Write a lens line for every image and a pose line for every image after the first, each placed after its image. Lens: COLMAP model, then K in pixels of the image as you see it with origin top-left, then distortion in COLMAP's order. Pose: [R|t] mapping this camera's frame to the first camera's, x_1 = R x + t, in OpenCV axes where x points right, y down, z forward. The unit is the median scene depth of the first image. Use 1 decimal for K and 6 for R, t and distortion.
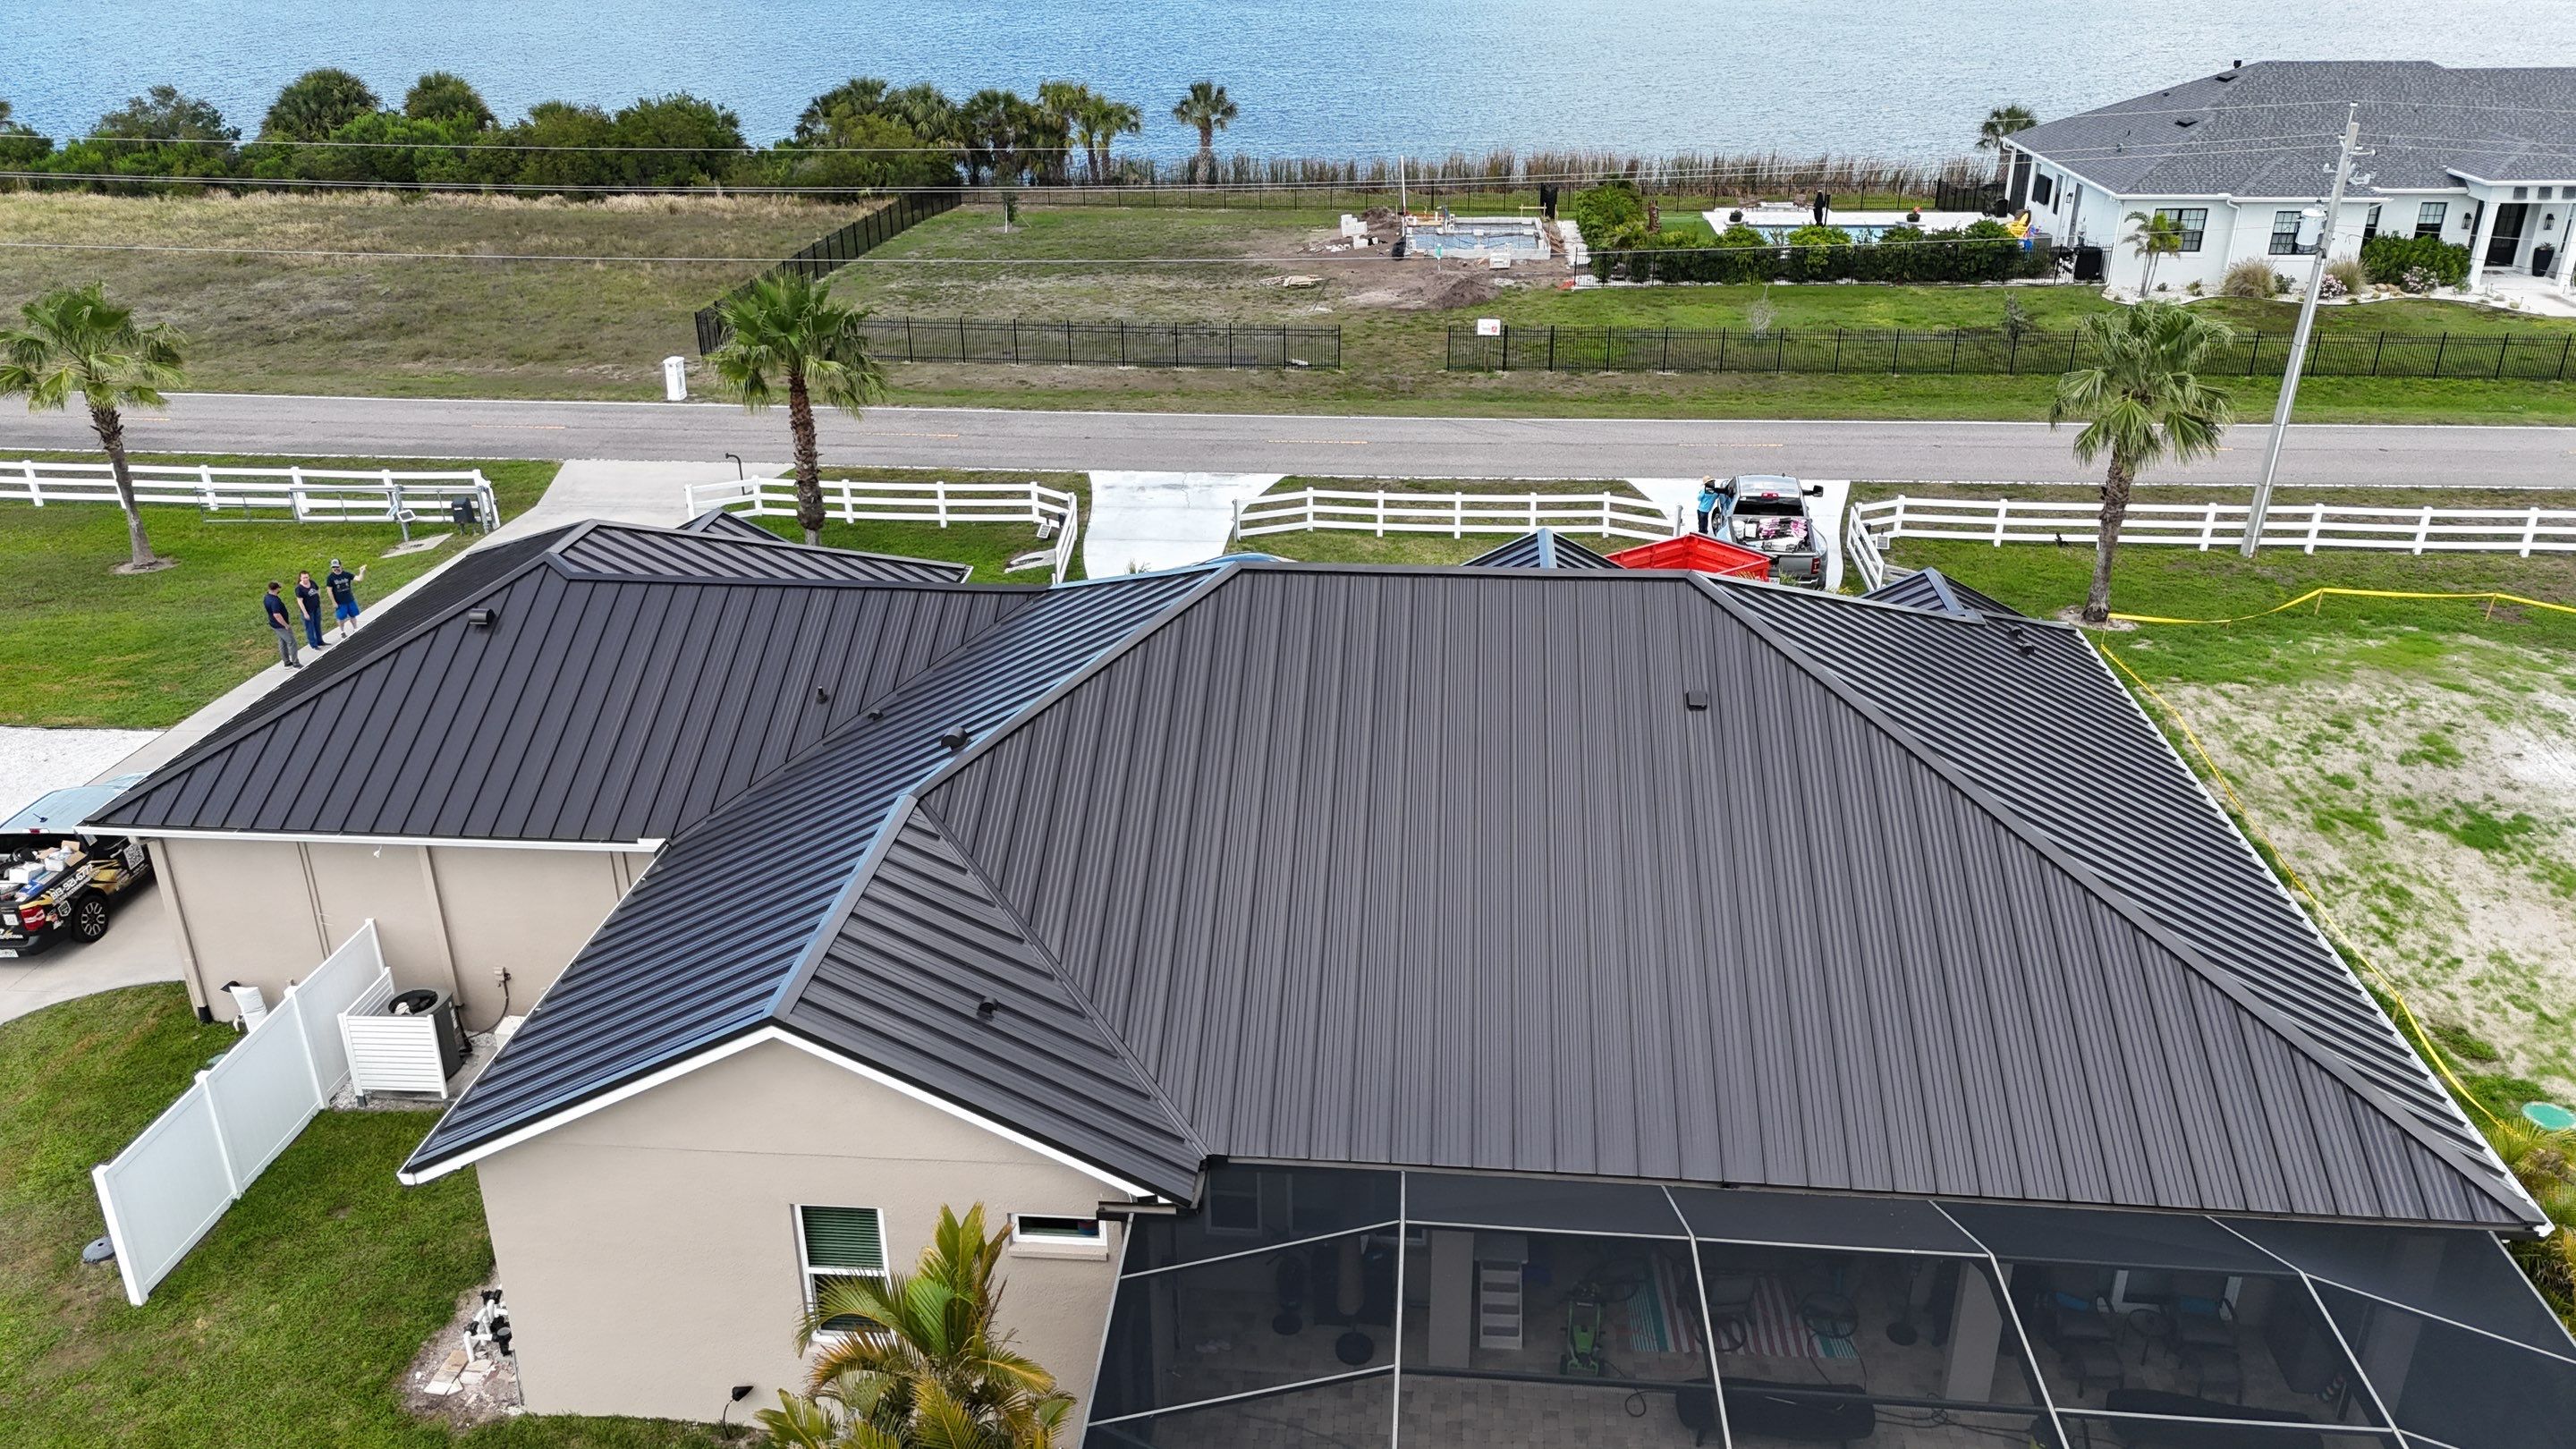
lens RADIAL K [[1894.4, 0, 1287.7], [0, 1894.4, 719.8], [0, 0, 1]] dist [0.065418, -0.057539]
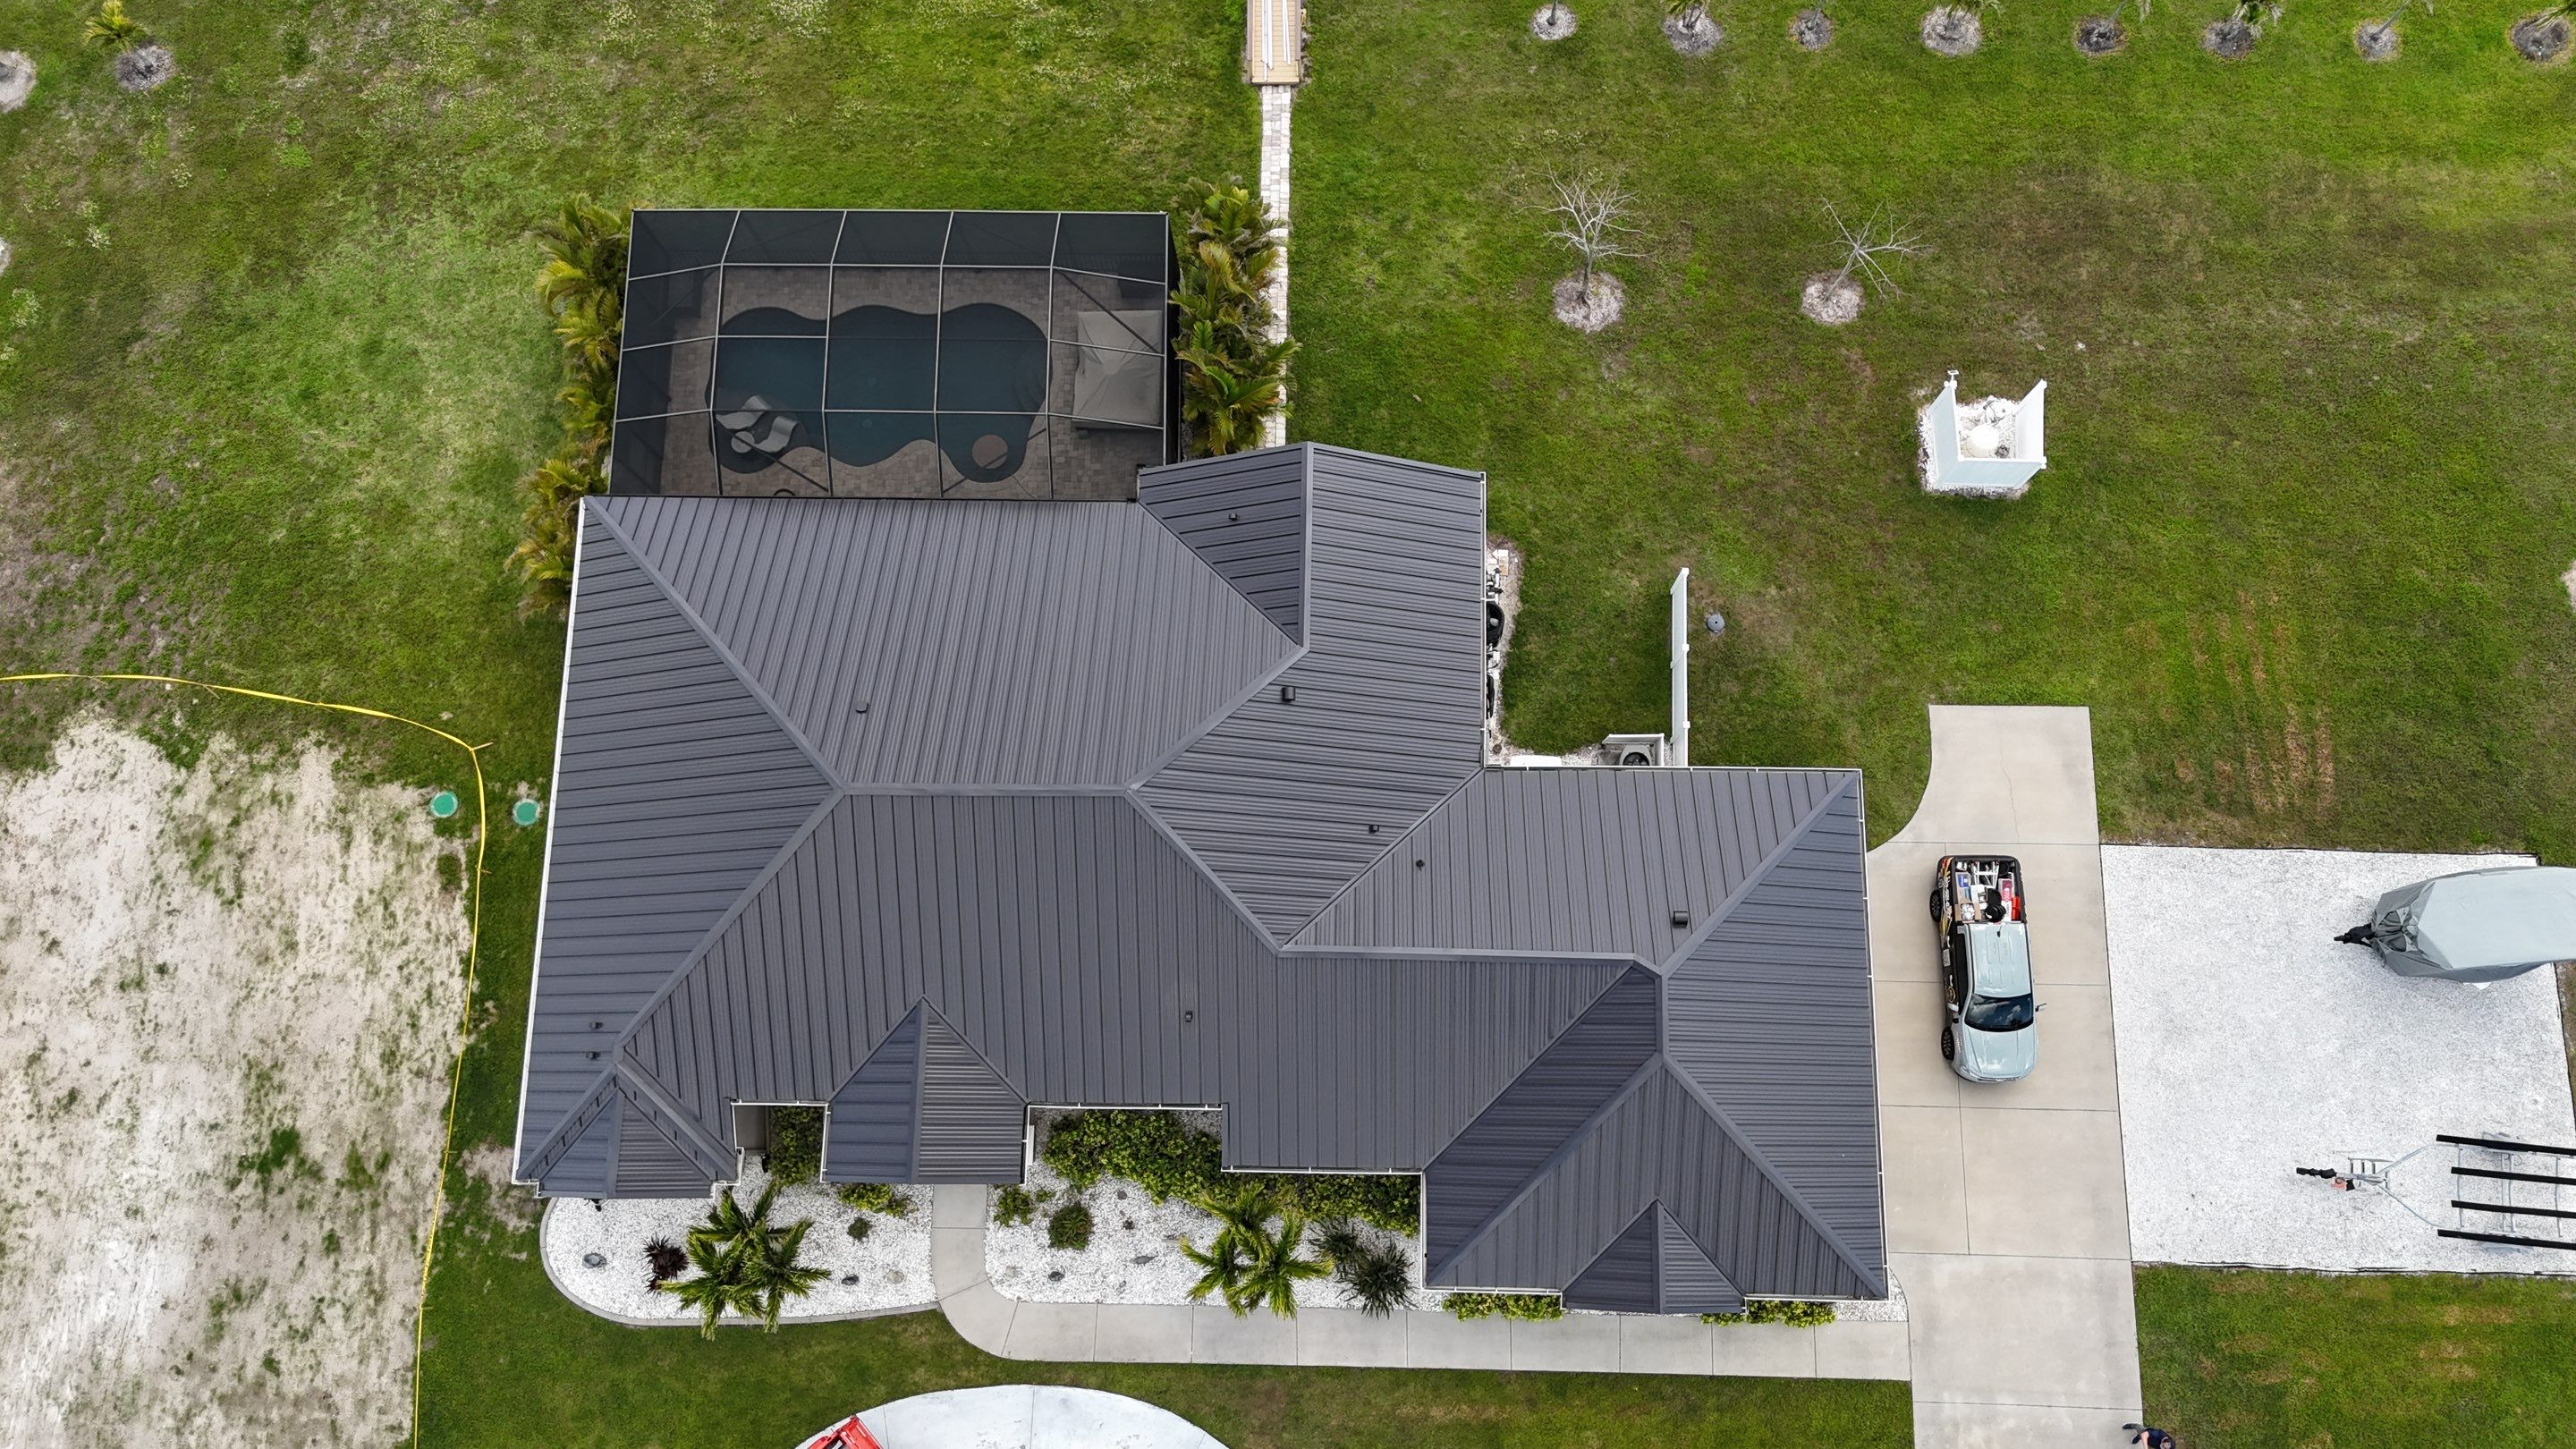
lens RADIAL K [[1894.4, 0, 1288.1], [0, 1894.4, 711.7], [0, 0, 1]] dist [0.065418, -0.057539]
pose [[-0.996812, 0.076302, 0.023312, -0.149302], [0.006827, -0.209550, 0.977774, -1.183118], [0.079491, 0.974816, 0.208361, 0.454576]]
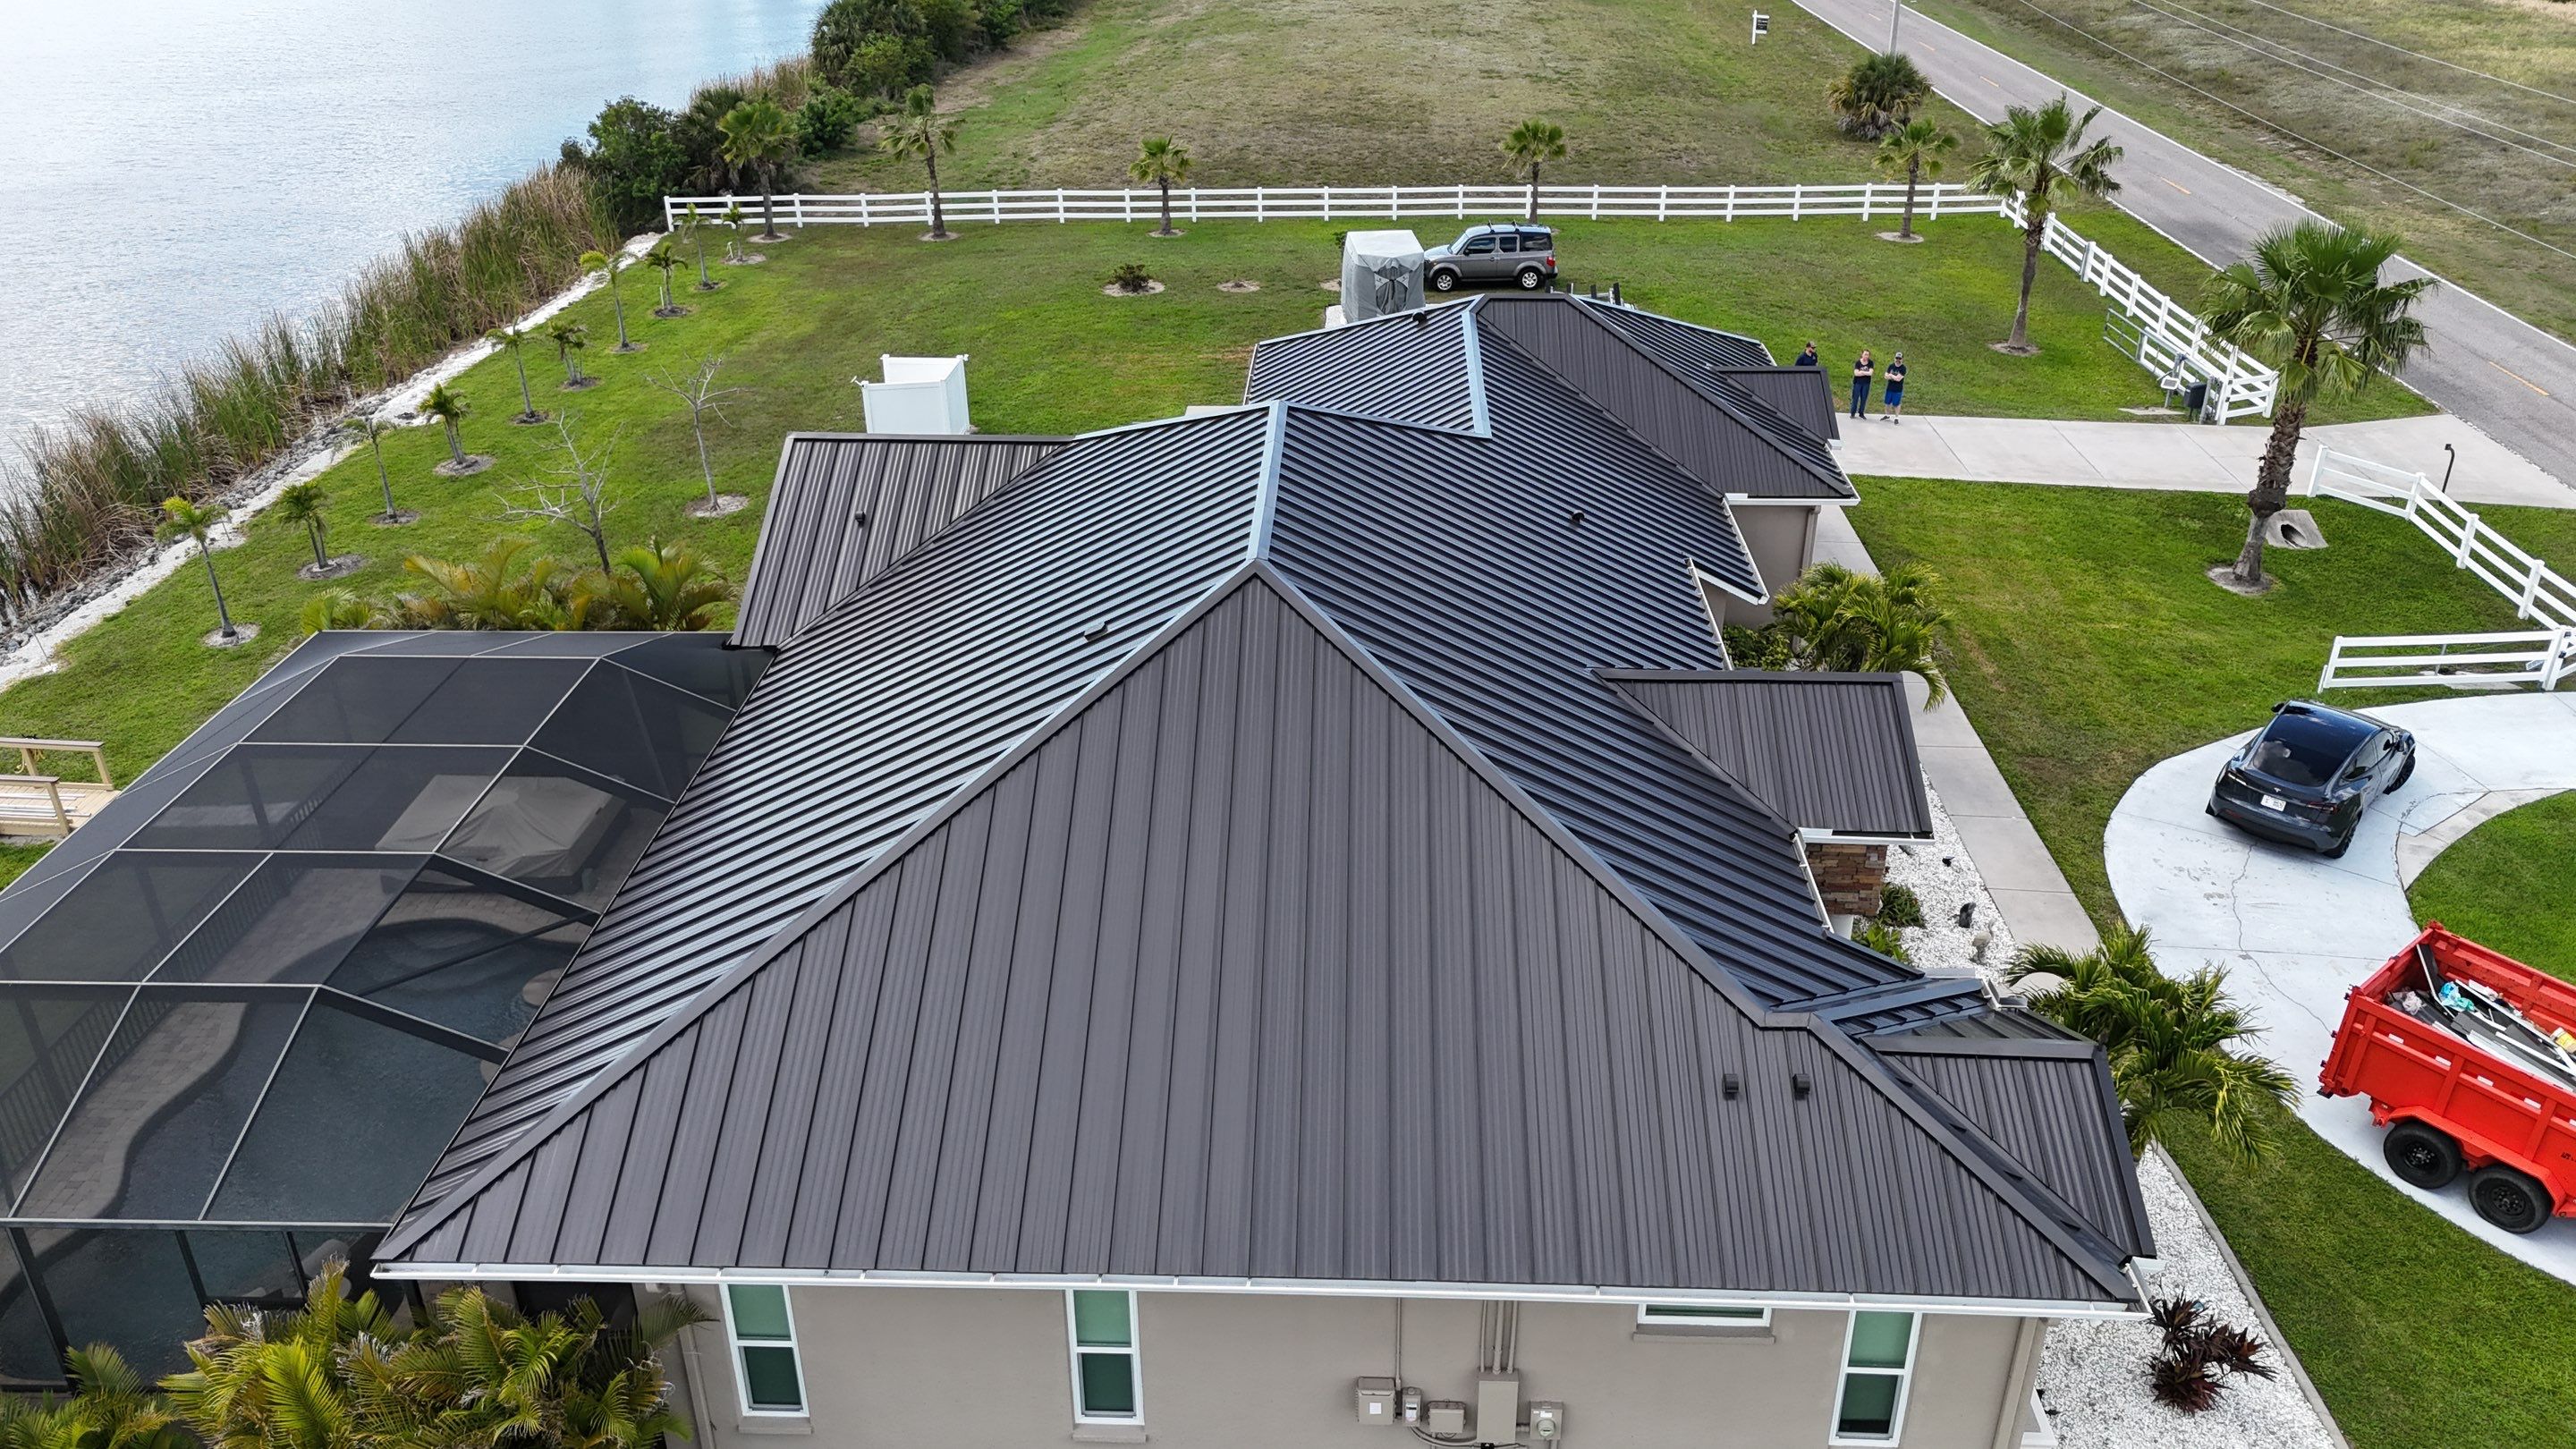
lens RADIAL K [[1894.4, 0, 1292.2], [0, 1894.4, 718.0], [0, 0, 1]] dist [0.065418, -0.057539]
pose [[0.044473, 0.463644, -0.884905, 0.752491], [-0.404763, 0.818183, 0.408343, -0.281398], [0.913339, 0.340017, 0.224053, 0.606530]]
